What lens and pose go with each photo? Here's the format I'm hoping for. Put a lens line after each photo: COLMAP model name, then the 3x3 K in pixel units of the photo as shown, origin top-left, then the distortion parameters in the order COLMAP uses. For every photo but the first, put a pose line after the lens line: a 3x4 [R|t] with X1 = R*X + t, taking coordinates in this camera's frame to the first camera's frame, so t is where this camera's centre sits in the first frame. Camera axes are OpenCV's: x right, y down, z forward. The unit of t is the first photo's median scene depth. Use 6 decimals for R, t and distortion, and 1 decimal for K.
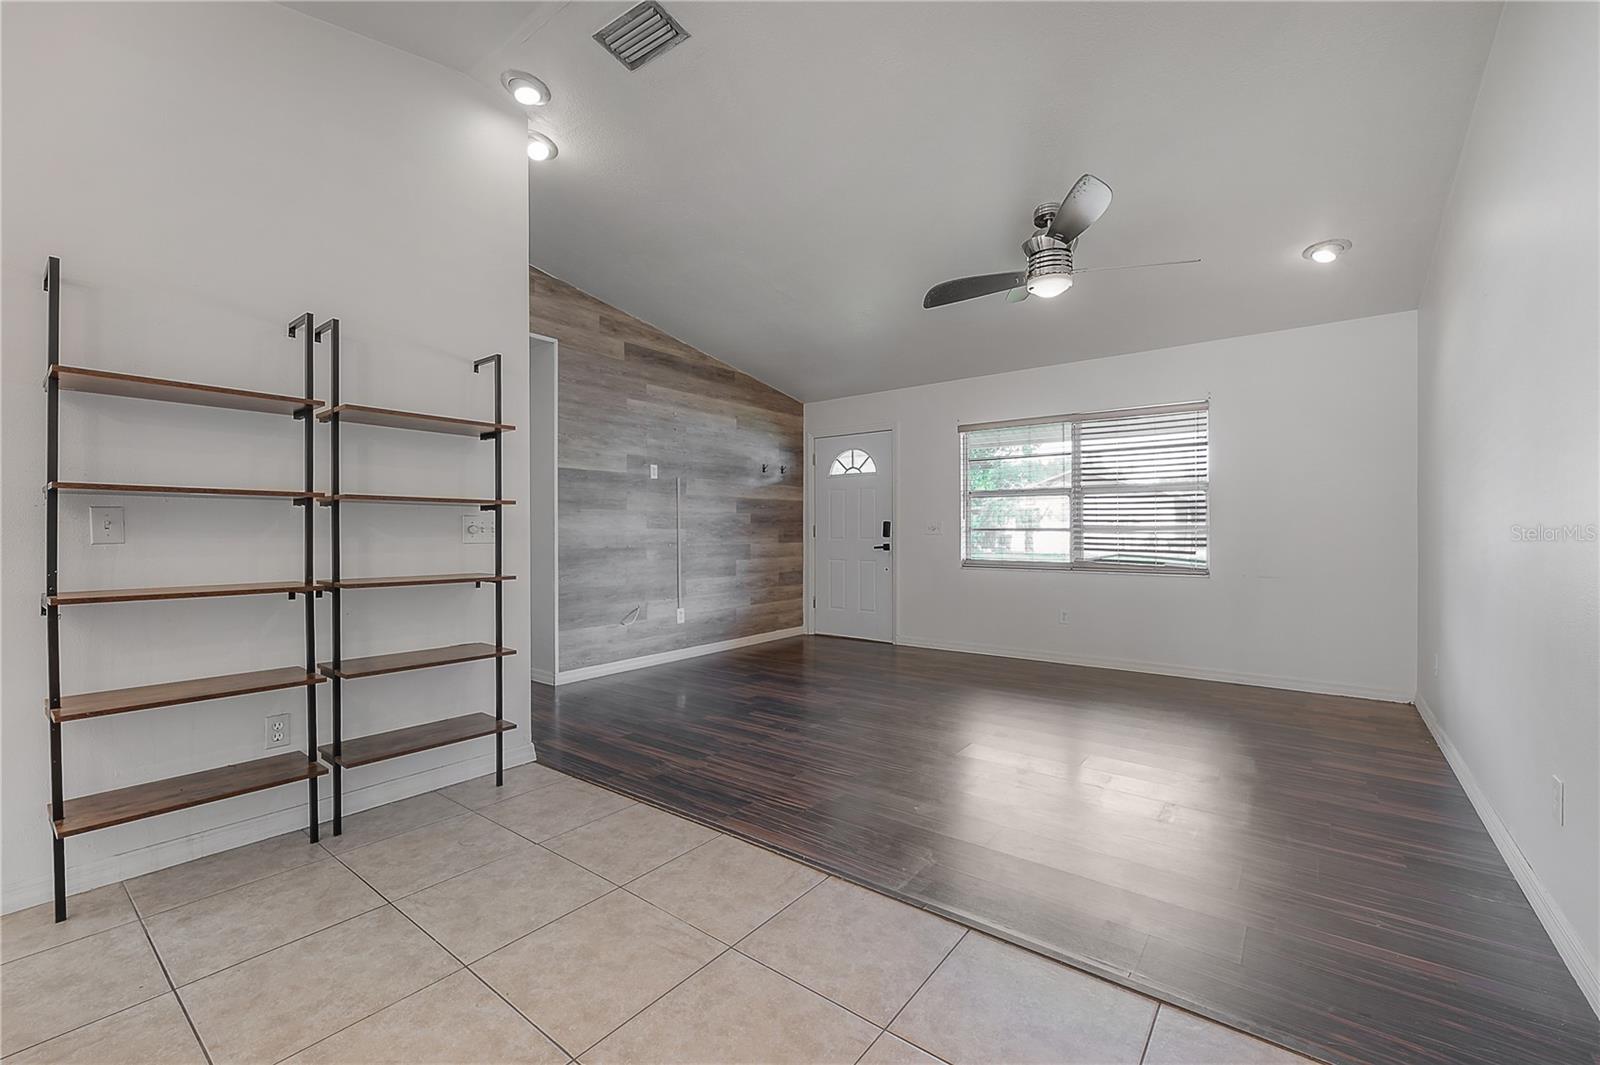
lens RADIAL K [[638.4, 0, 807.3], [0, 638.4, 533.2], [0, 0, 1]] dist [-0.001263, -0.000125]
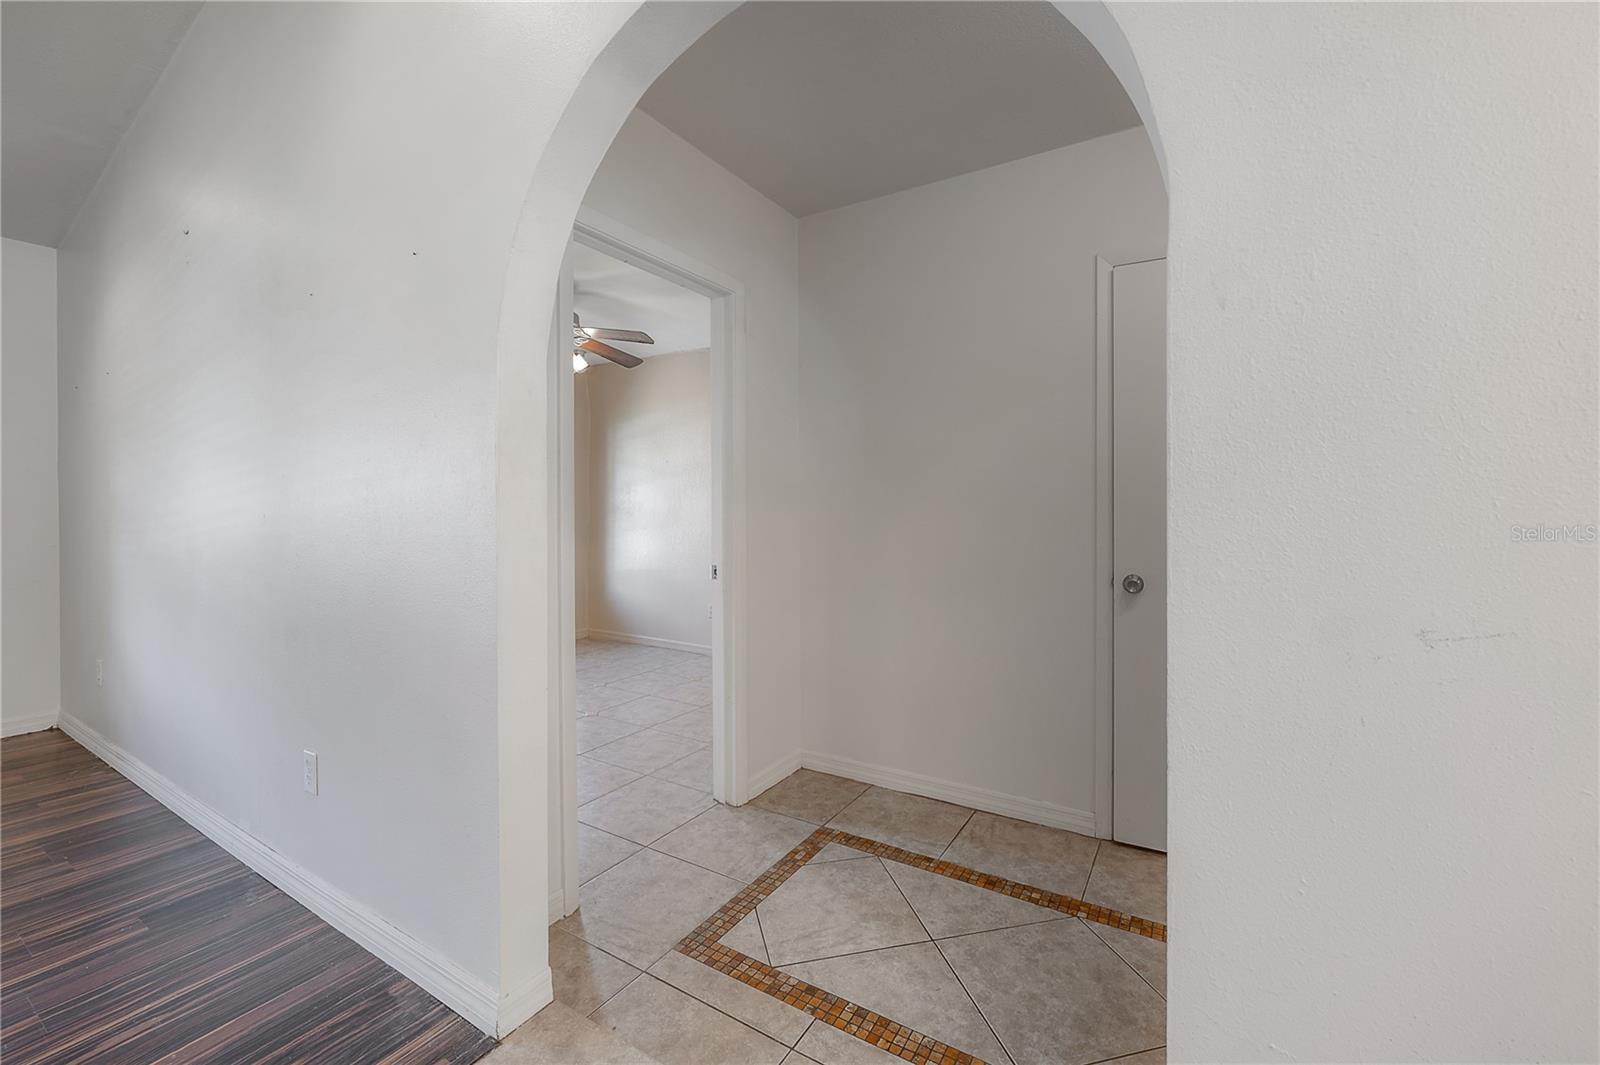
lens RADIAL K [[638.4, 0, 807.3], [0, 638.4, 533.2], [0, 0, 1]] dist [-0.001263, -0.000125]
pose [[-0.125886, -0.017777, 0.991885, 0.016674], [-0.005164, 0.999838, 0.017264, -0.005276], [-0.992031, -0.002949, -0.125957, 0.189519]]
